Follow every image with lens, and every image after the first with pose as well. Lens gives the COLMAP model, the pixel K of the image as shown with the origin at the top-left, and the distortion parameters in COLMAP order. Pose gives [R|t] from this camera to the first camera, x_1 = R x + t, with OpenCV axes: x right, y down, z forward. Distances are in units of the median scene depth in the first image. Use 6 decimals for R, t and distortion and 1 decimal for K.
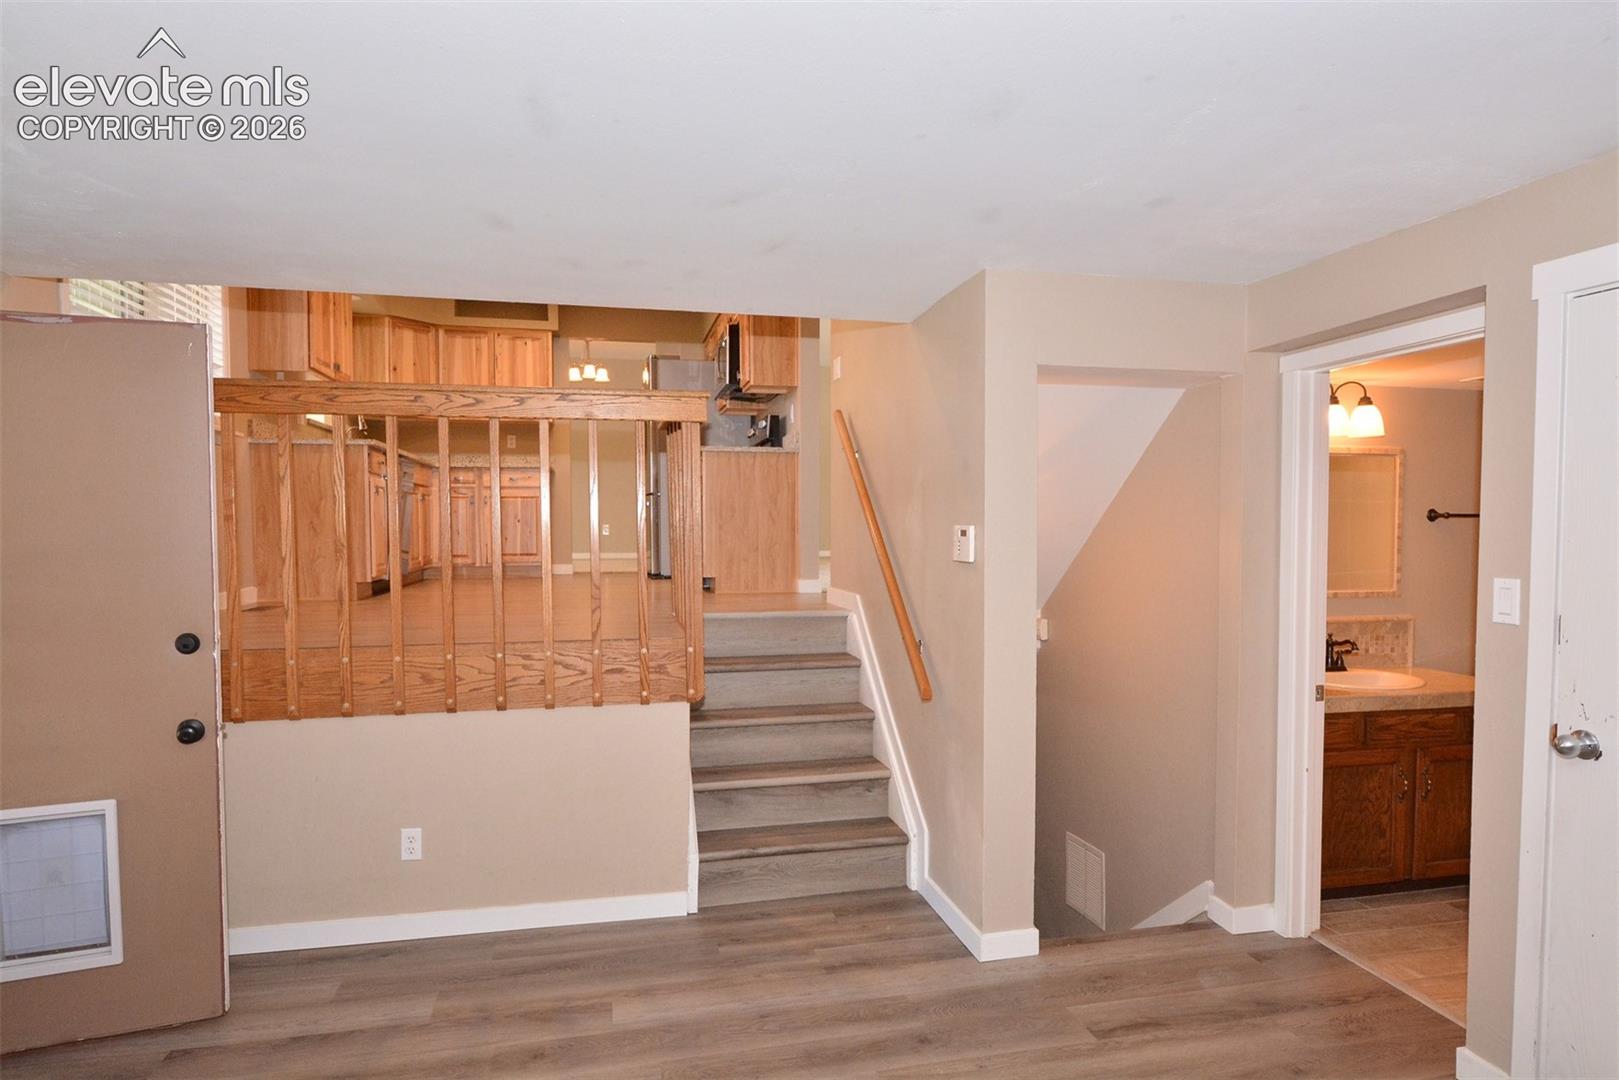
lens RADIAL K [[908.9, 0, 797.1], [0, 908.9, 552.4], [0, 0, 1]] dist [-0.005788, -0.001759]
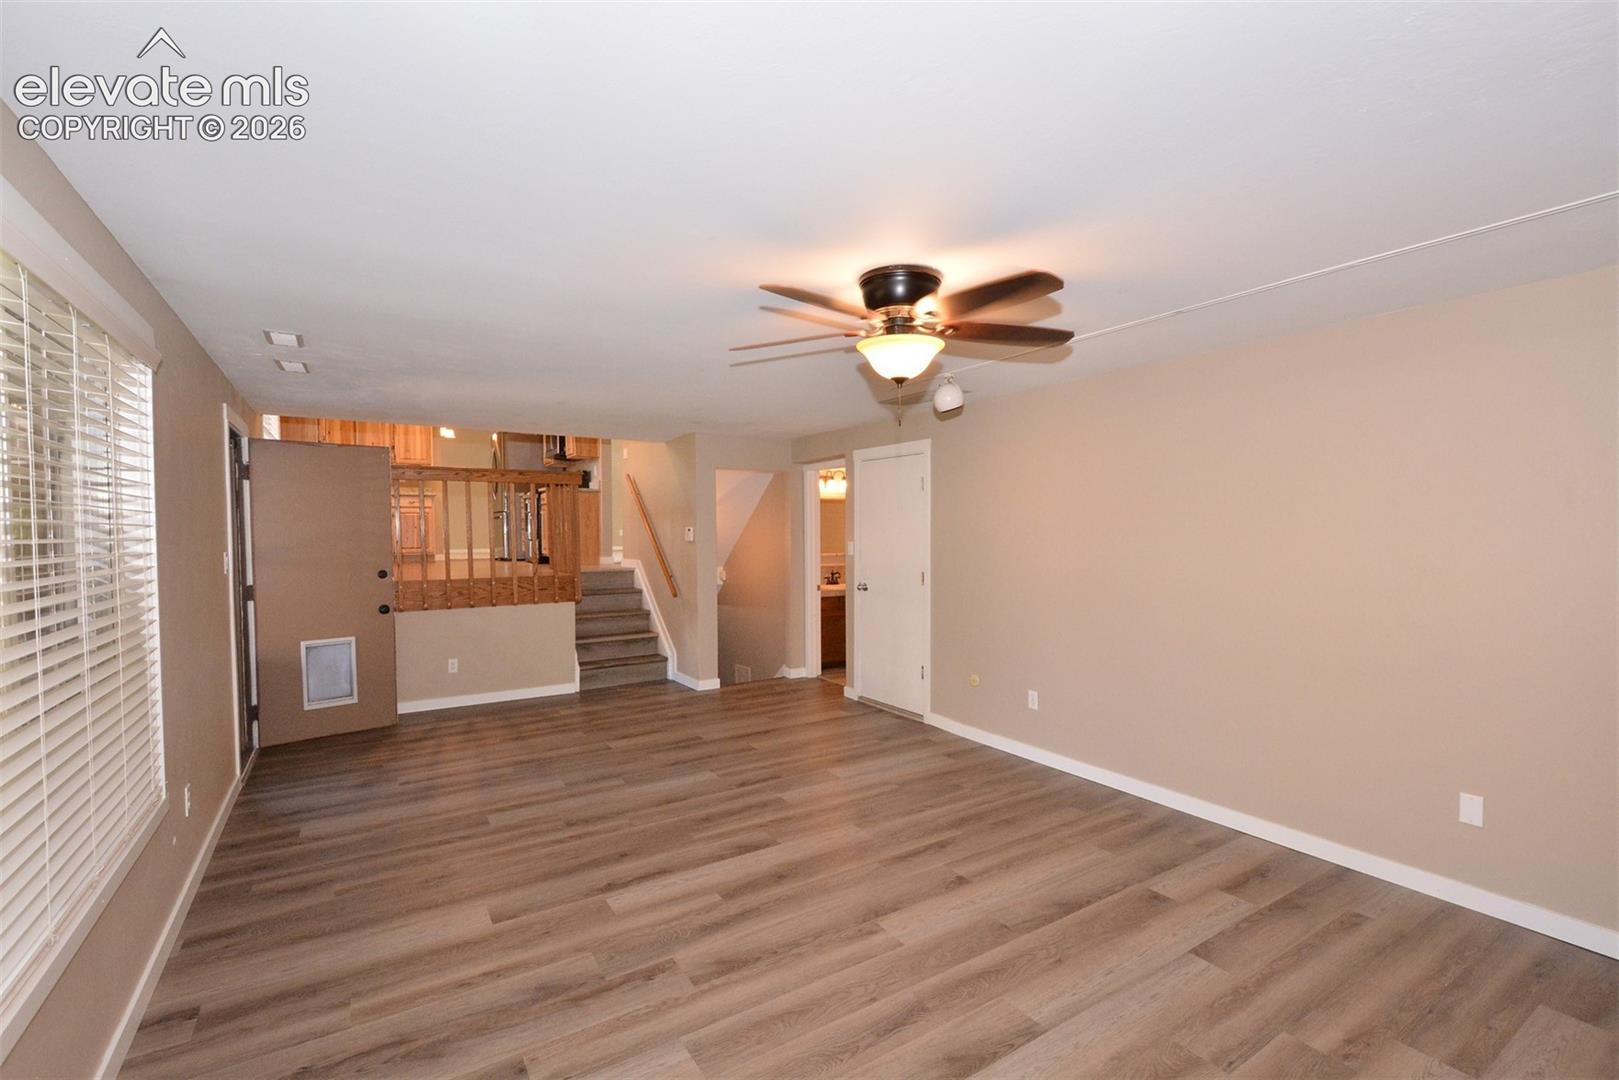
lens RADIAL K [[706.3, 0, 796.2], [0, 706.3, 557.6], [0, 0, 1]] dist [-0.010036, -0.000636]
pose [[0.940309, -0.014899, 0.339995, -0.195884], [0.013774, 0.999889, 0.005724, 0.045161], [-0.340043, -0.000699, 0.940410, -0.906073]]
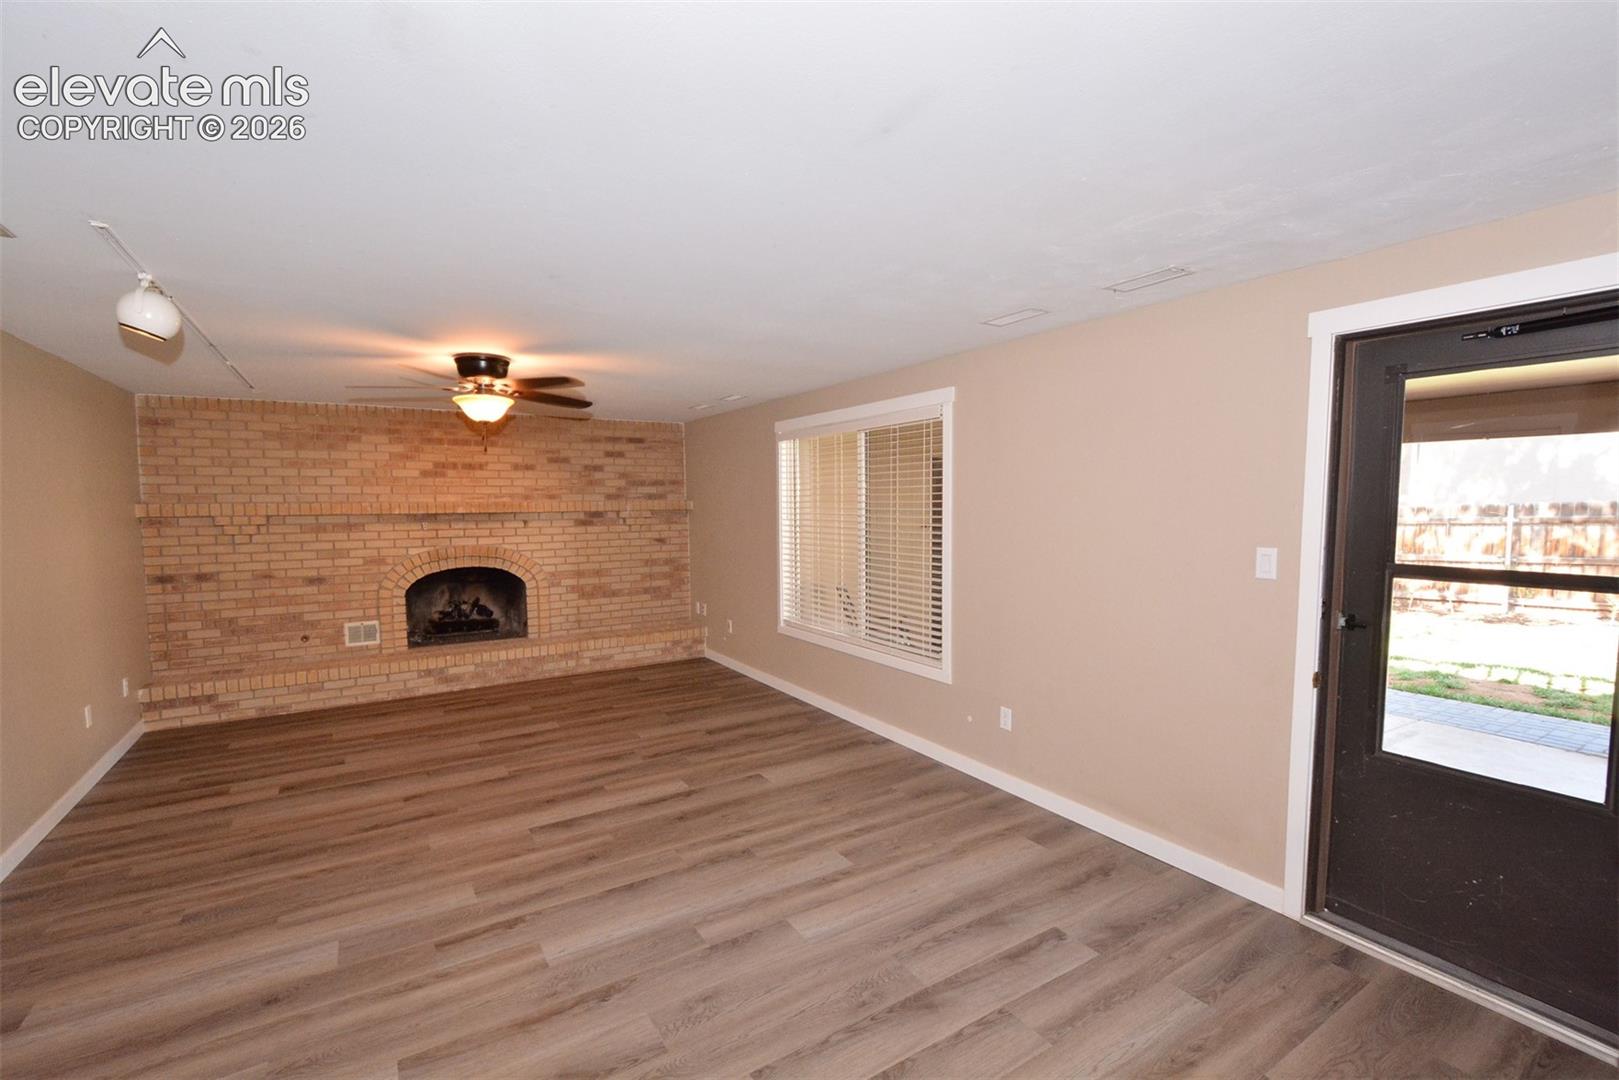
lens RADIAL K [[706.3, 0, 807.6], [0, 706.3, 546.4], [0, 0, 1]] dist [-0.010036, -0.000636]
pose [[-0.937875, 0.027469, -0.345885, 0.135805], [-0.006050, 0.995415, 0.095457, -0.068949], [0.346921, 0.091619, -0.933409, 1.505180]]
